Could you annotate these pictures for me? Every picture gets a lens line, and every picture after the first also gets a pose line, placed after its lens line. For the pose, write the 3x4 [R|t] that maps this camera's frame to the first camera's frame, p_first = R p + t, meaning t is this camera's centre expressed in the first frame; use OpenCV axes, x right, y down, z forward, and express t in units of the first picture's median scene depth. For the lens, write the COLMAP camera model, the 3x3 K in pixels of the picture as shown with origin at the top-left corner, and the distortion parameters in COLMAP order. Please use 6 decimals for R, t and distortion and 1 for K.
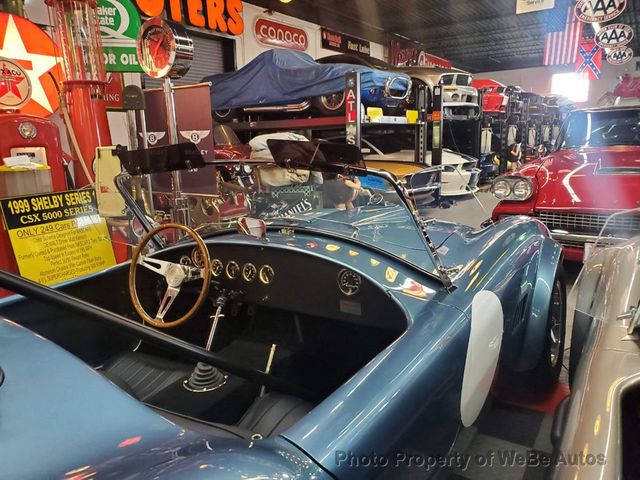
lens RADIAL K [[489.2, 0, 322.0], [0, 489.2, 249.4], [0, 0, 1]] dist [0.025877, -0.013089]
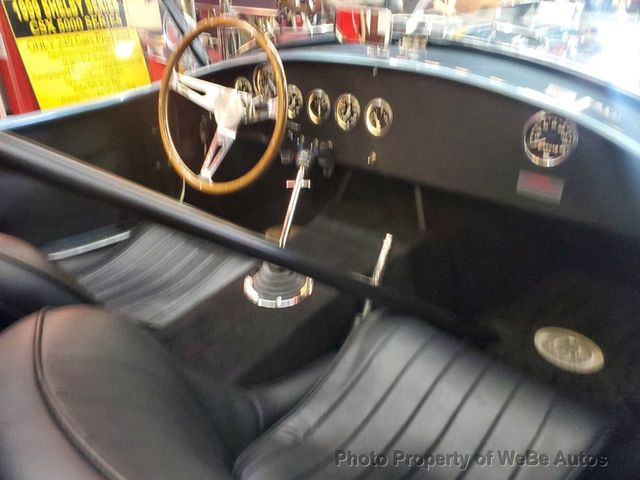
lens RADIAL K [[480.3, 0, 322.0], [0, 480.3, 261.5], [0, 0, 1]] dist [0.009208, 0.002285]
pose [[0.994050, 0.081277, -0.072511, -0.058067], [-0.053319, 0.943612, 0.326731, 0.013725], [0.094978, -0.320921, 0.942332, 0.178994]]
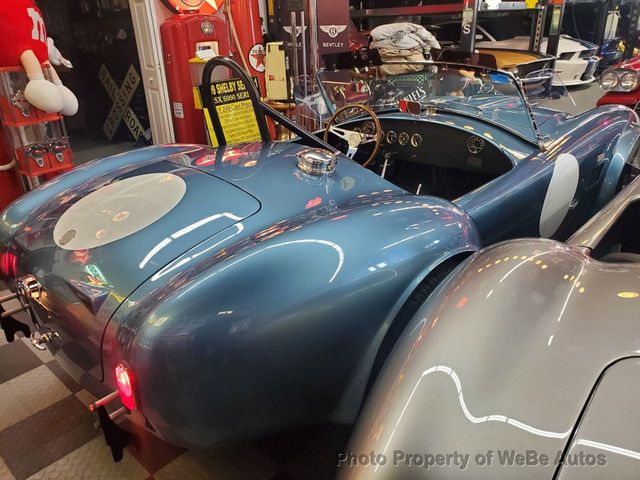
lens RADIAL K [[496.8, 0, 320.0], [0, 496.8, 240.0], [0, 0, 1]] dist [0.009541, 0.004891]
pose [[0.982561, 0.069267, -0.172558, -0.055407], [-0.033912, 0.979215, 0.199969, 0.025698], [0.182822, -0.190630, 0.964487, -0.274583]]
